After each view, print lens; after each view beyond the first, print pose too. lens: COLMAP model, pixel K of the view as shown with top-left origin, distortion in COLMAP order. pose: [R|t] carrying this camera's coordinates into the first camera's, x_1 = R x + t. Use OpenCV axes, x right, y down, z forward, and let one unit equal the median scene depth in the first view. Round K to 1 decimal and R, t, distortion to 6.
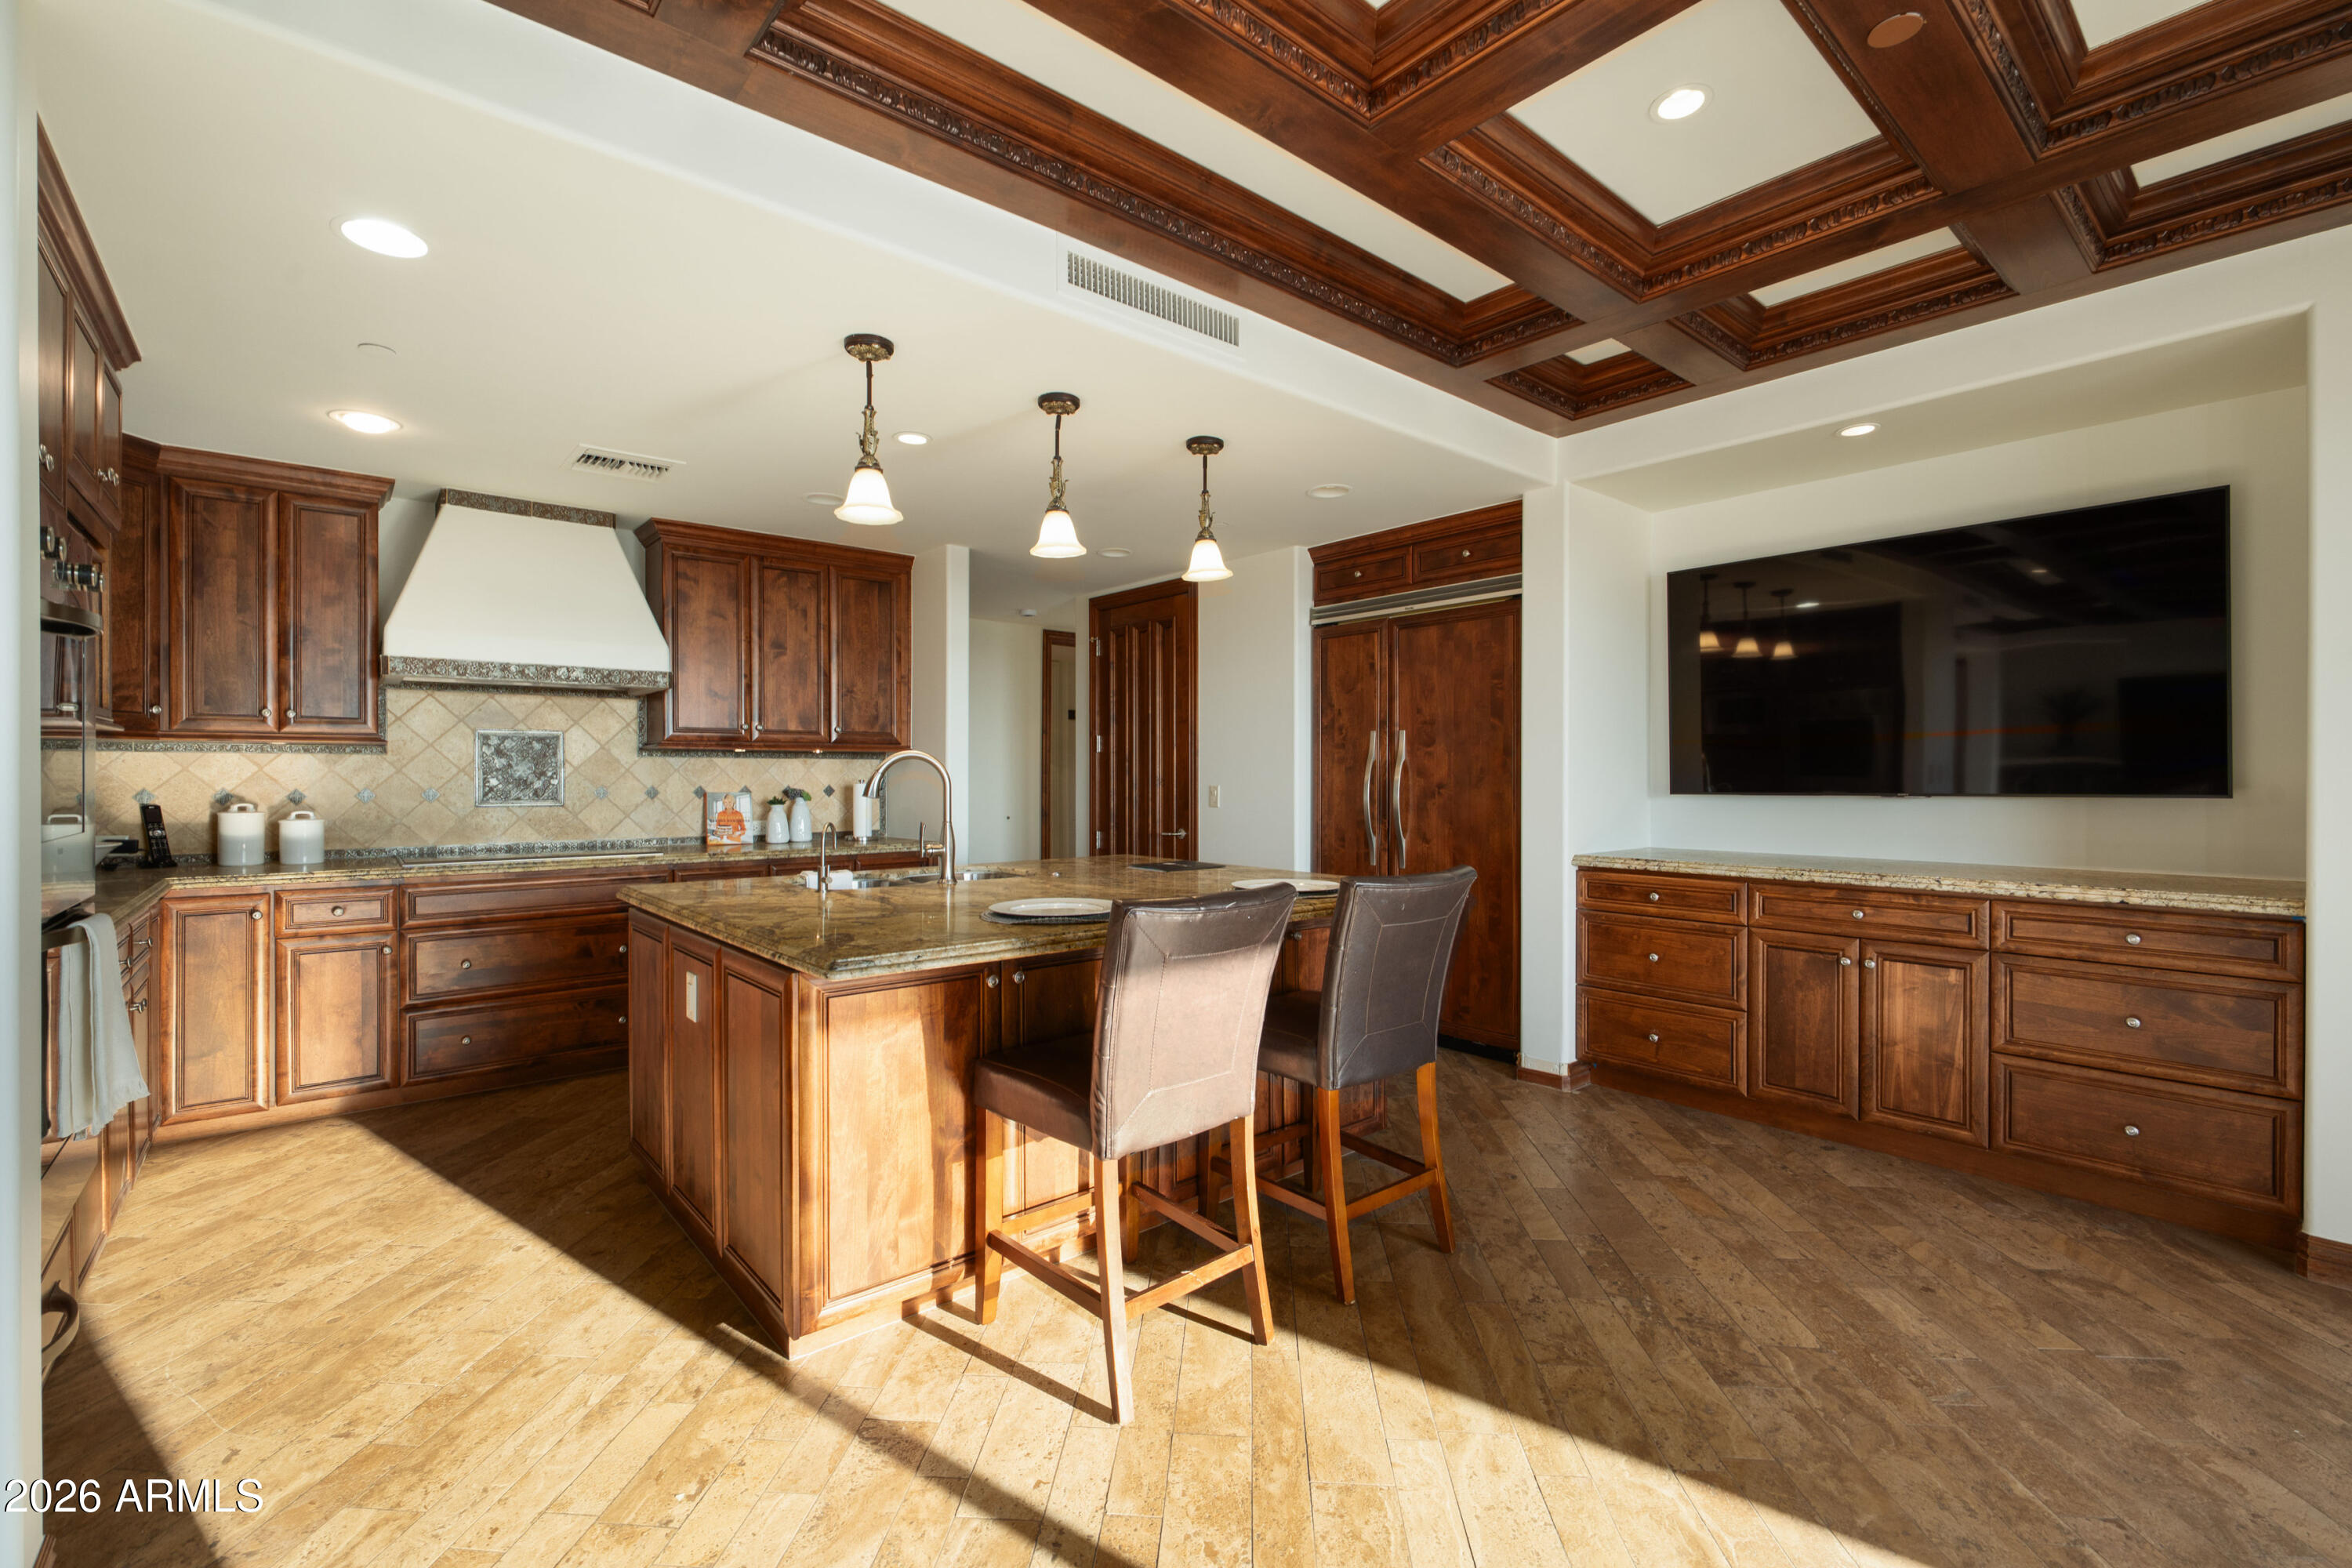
lens RADIAL K [[1017.6, 0, 1176.0], [0, 1017.6, 784.0], [0, 0, 1]] dist [-0.002799, -0.000699]
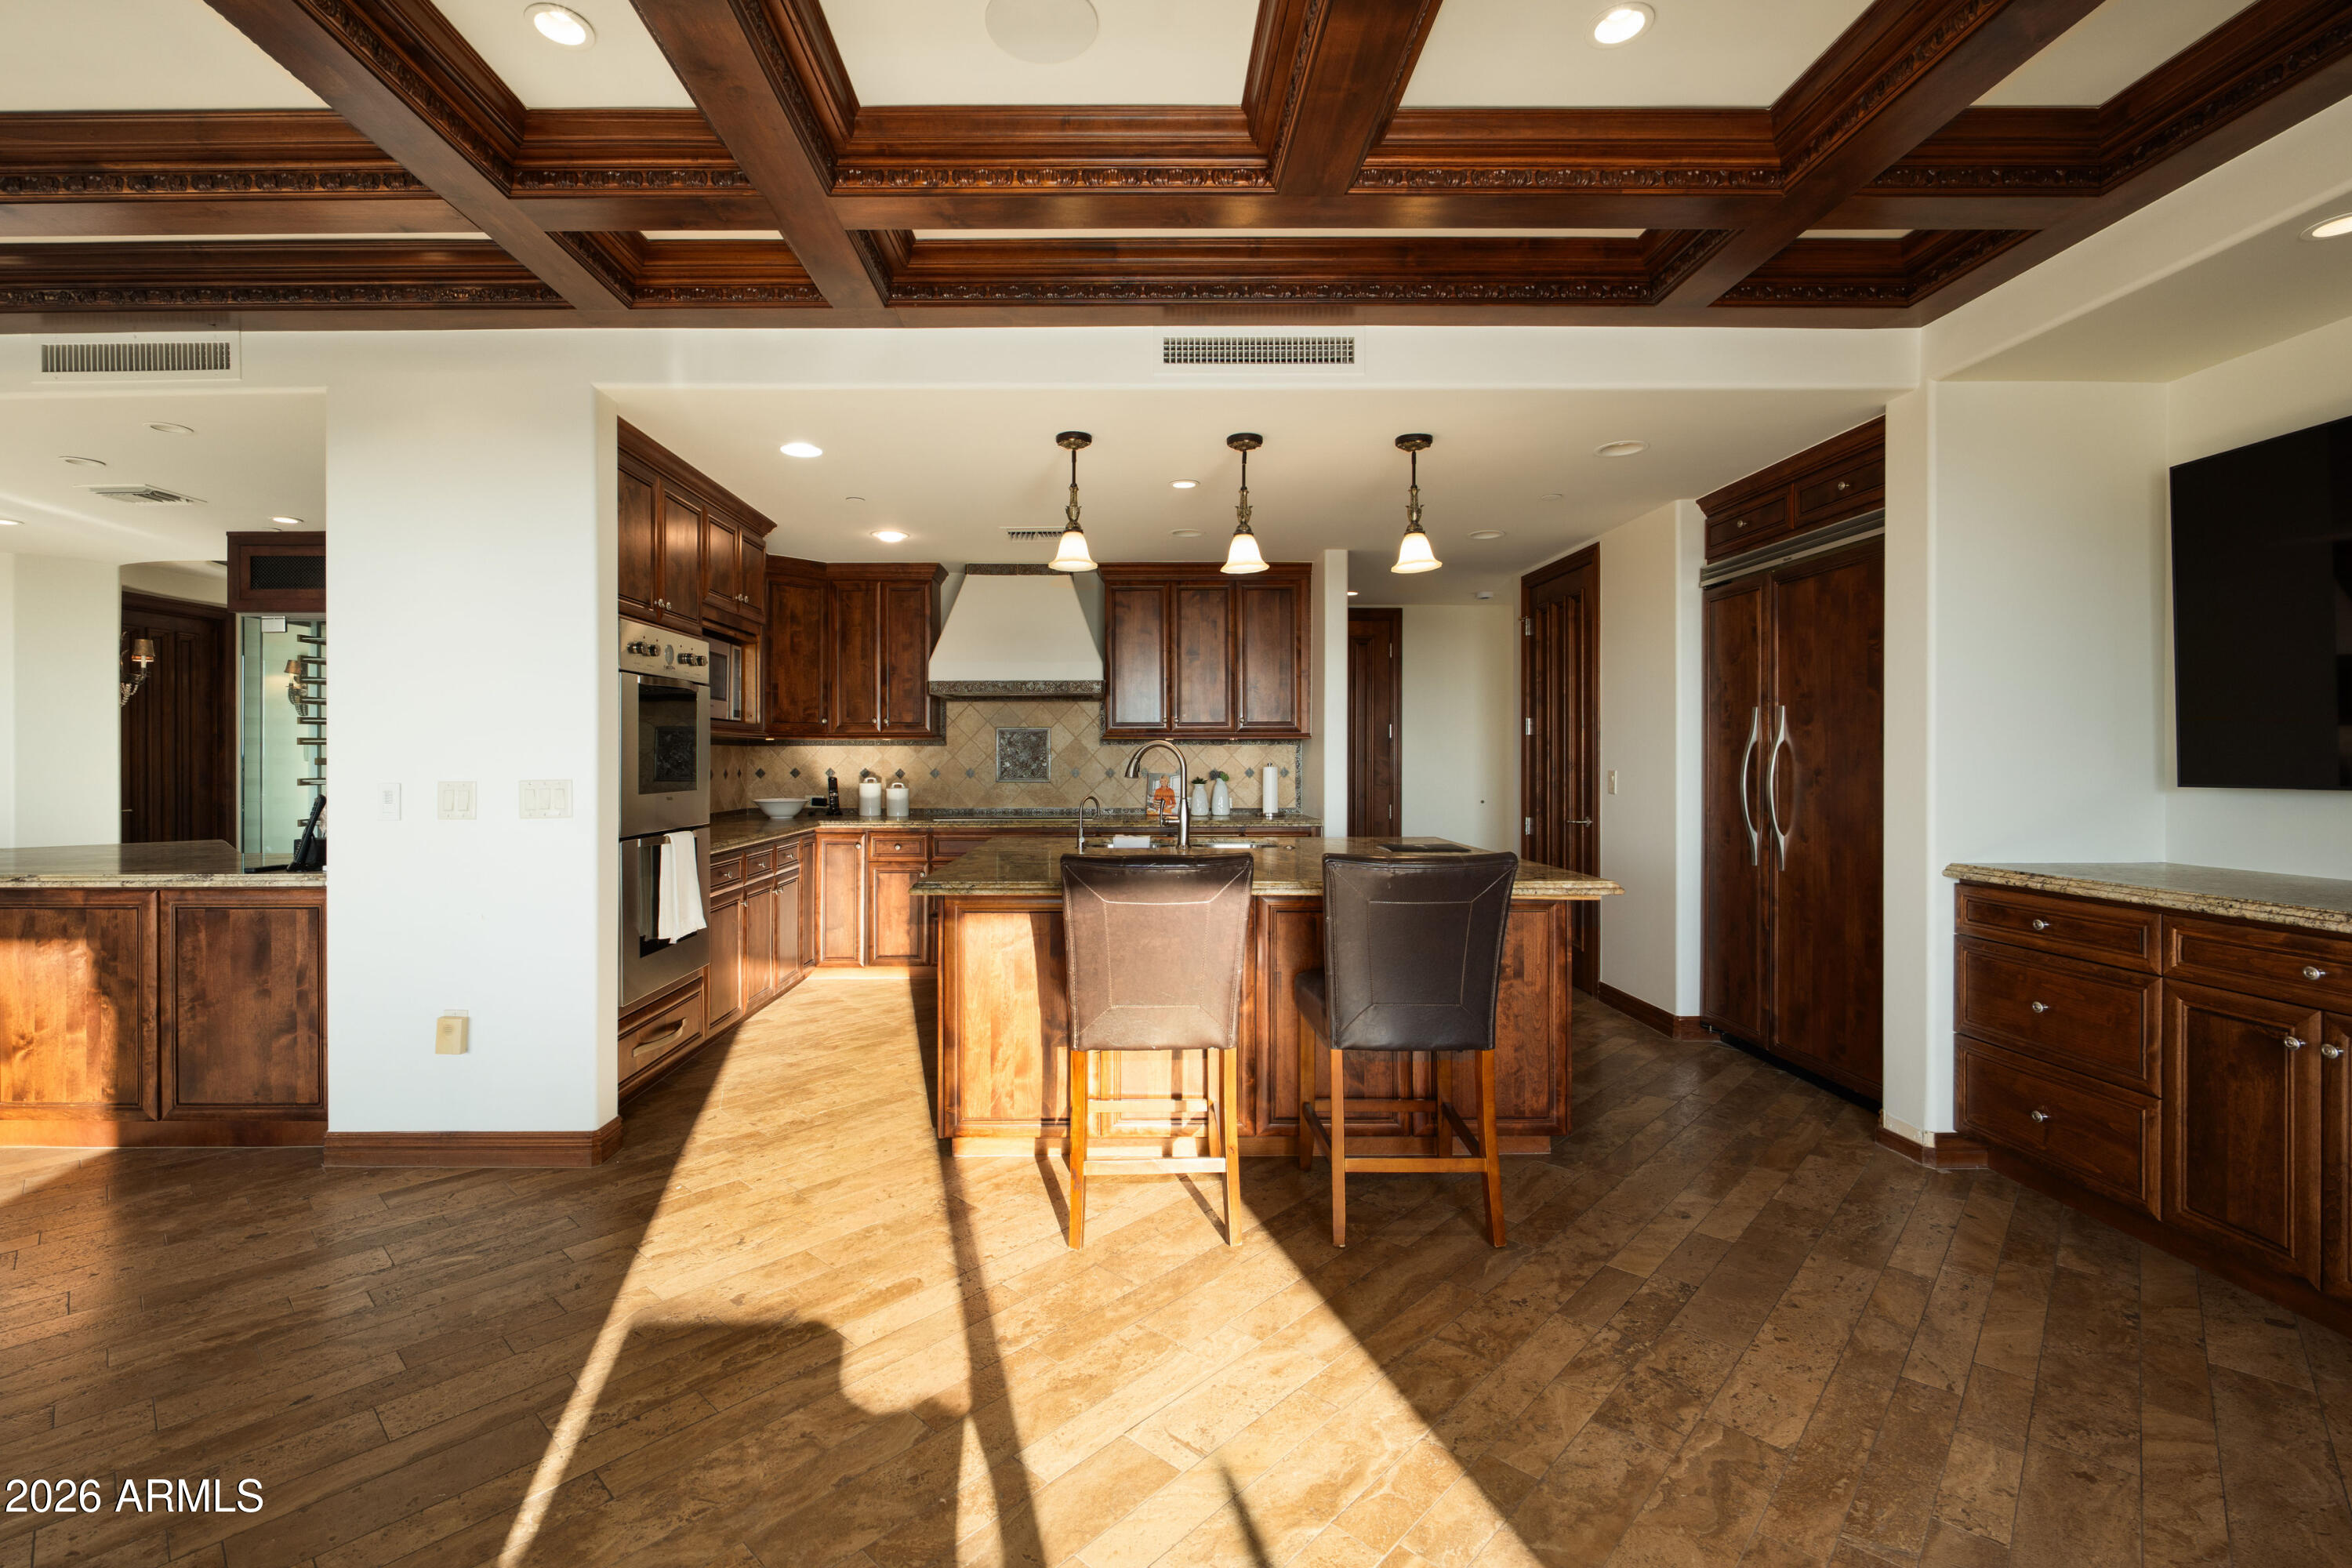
lens RADIAL K [[1076.9, 0, 1172.1], [0, 1076.9, 762.3], [0, 0, 1]] dist [-0.002336, -0.000537]
pose [[0.766568, 0.001149, -0.642162, 0.482691], [-0.004001, 0.999988, -0.002987, -0.001547], [0.642151, 0.004859, 0.766563, 0.000275]]
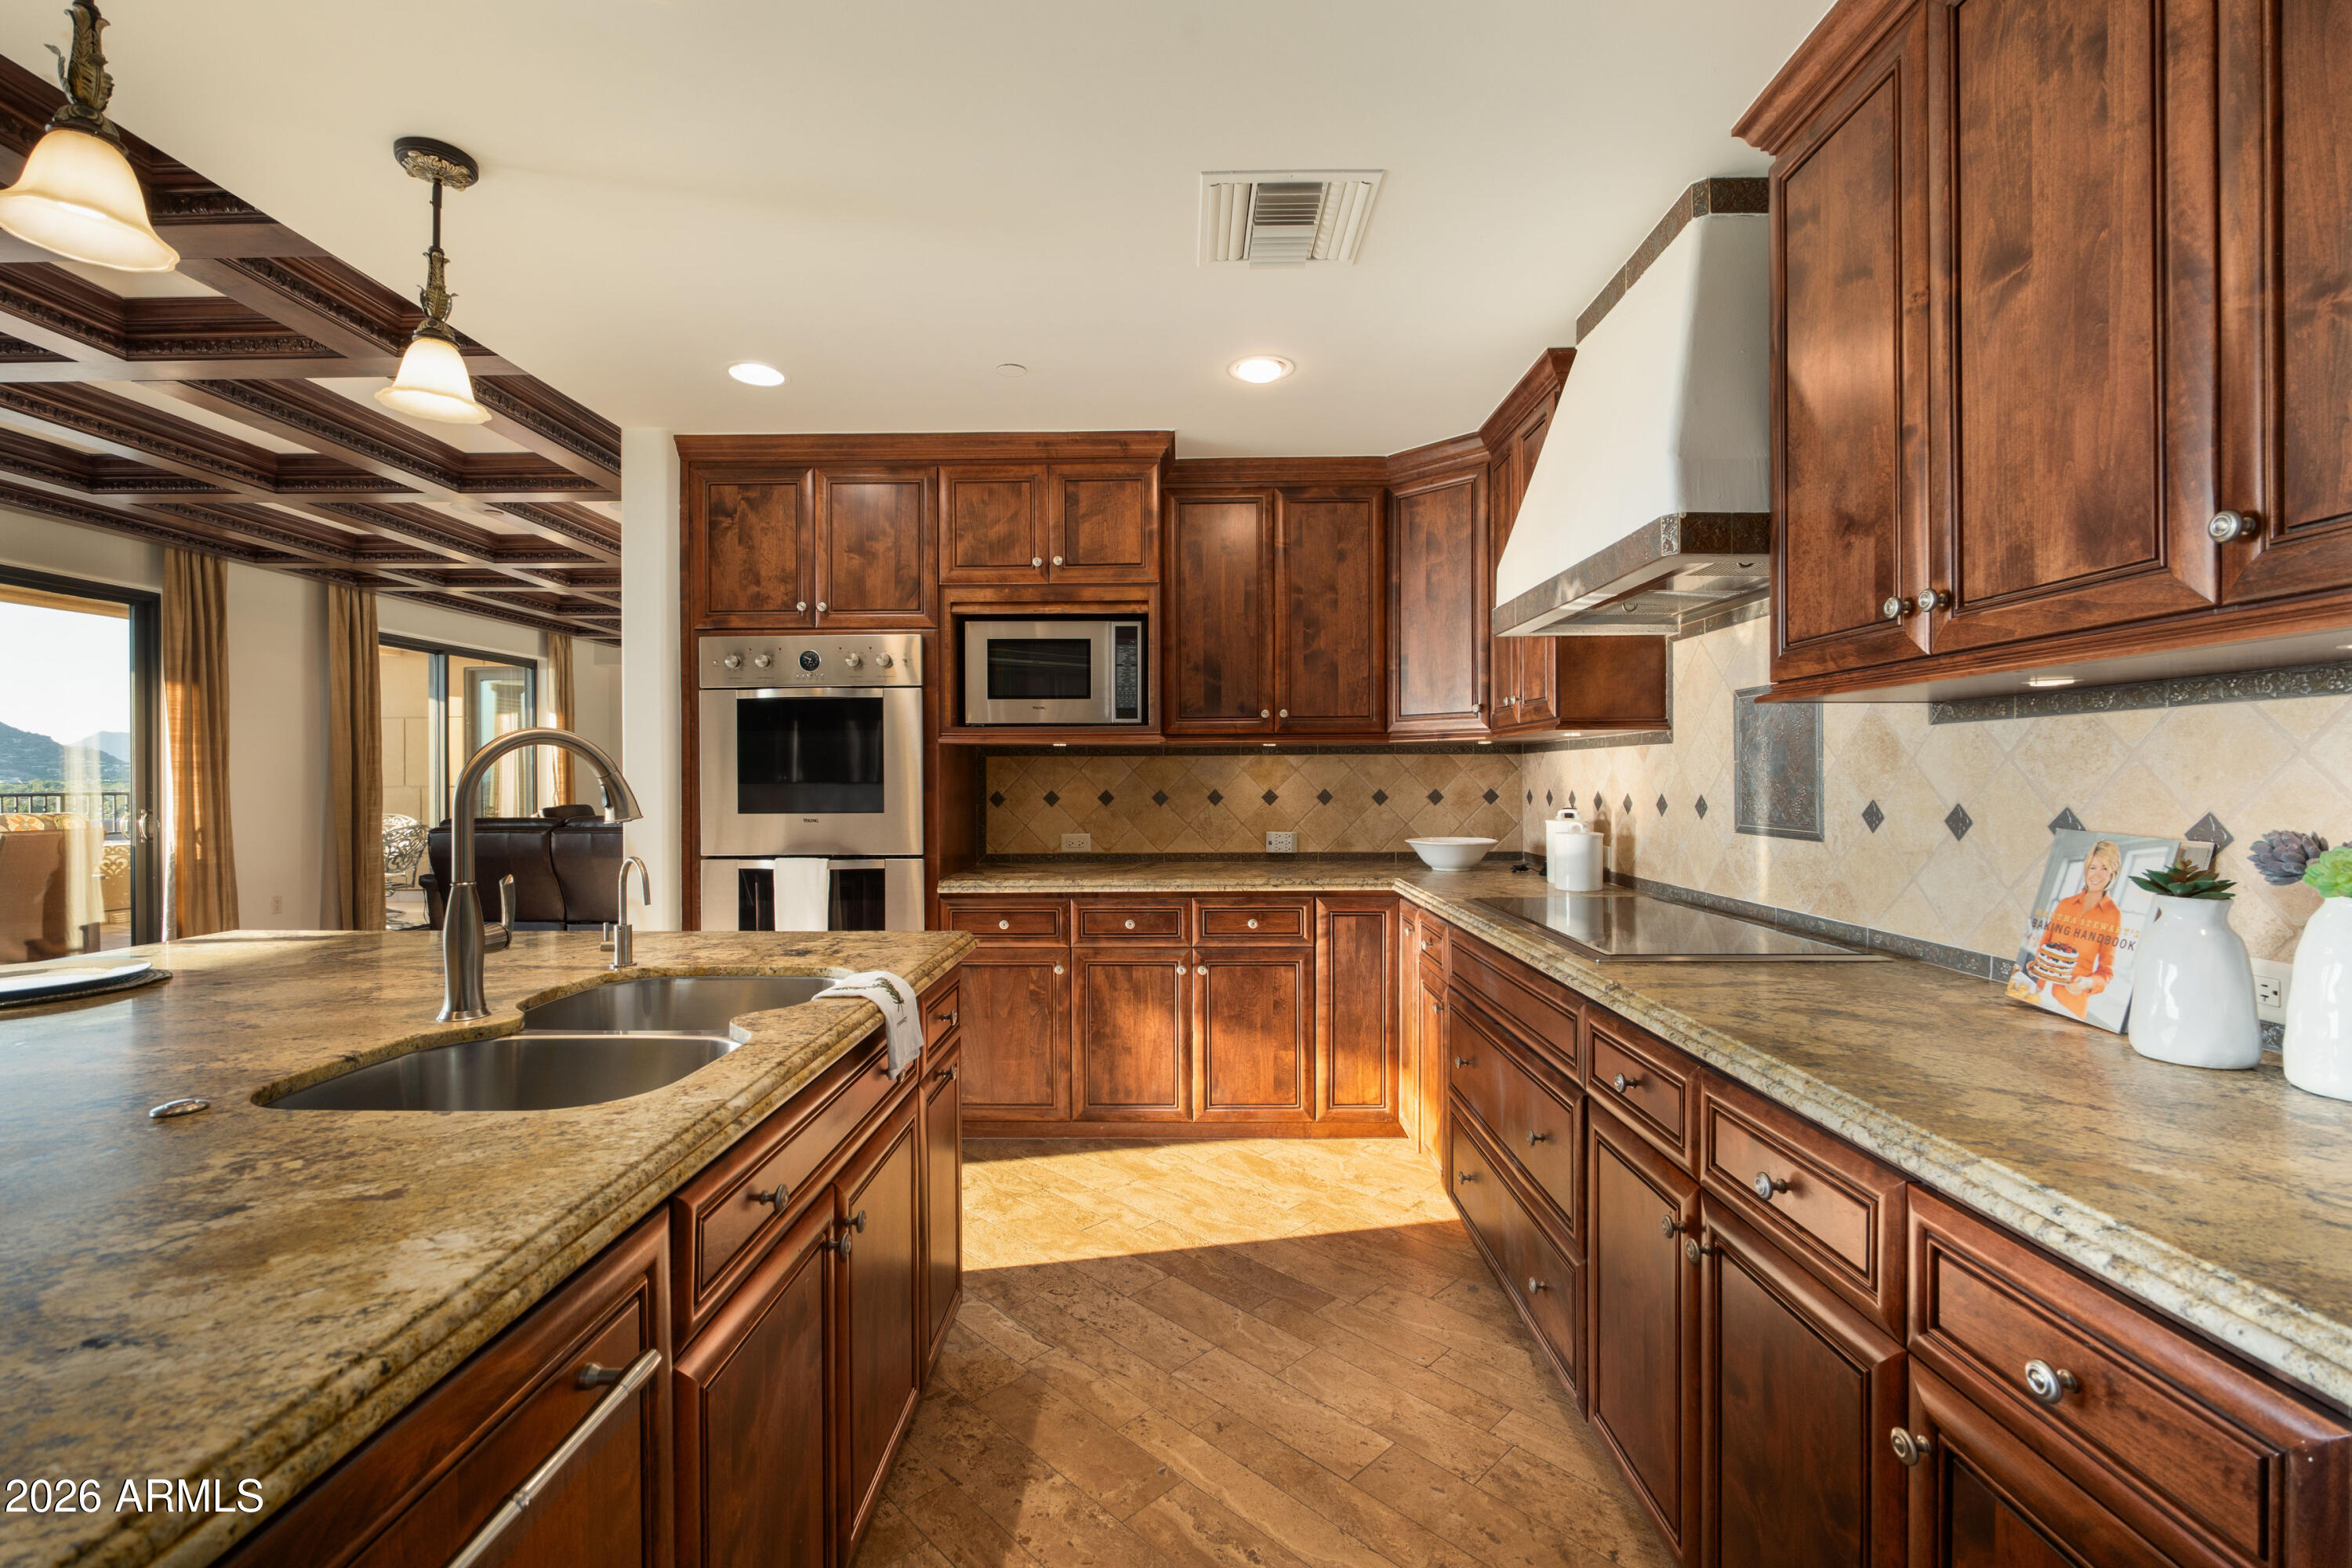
lens RADIAL K [[1017.6, 0, 1176.0], [0, 1017.6, 784.0], [0, 0, 1]] dist [-0.002799, -0.000699]
pose [[-0.651937, 0.004006, -0.758262, -0.073265], [-0.002878, 0.999966, 0.007758, -0.007364], [0.758267, 0.007240, -0.651903, 1.161349]]
